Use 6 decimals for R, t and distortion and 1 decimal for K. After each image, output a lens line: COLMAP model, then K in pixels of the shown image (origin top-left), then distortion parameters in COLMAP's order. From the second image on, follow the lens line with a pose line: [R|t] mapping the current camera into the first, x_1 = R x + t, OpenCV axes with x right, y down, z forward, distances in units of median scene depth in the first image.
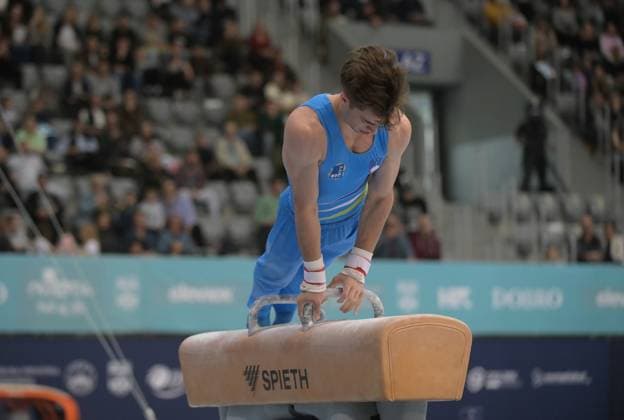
lens RADIAL K [[4600.0, 0, 315.1], [0, 4600.0, 209.8], [0, 0, 1]] dist [-0.589707, 0.000000]
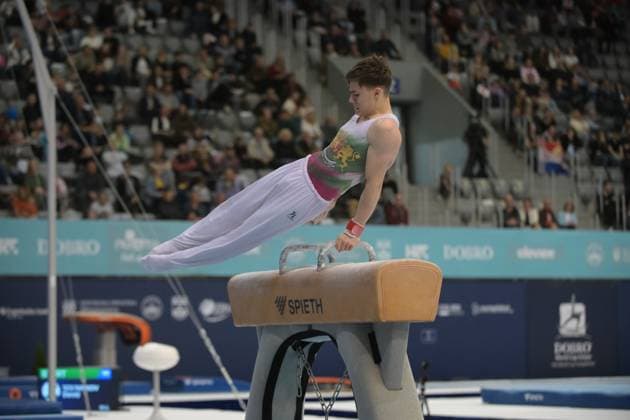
lens RADIAL K [[3995.2, 0, 329.9], [0, 3995.2, 210.9], [0, 0, 1]] dist [0.644083, 0.000000]
pose [[0.999799, 0.003273, -0.019782, 0.027955], [-0.002899, 0.999817, 0.018905, -0.016582], [0.019840, -0.018844, 0.999626, -0.229370]]
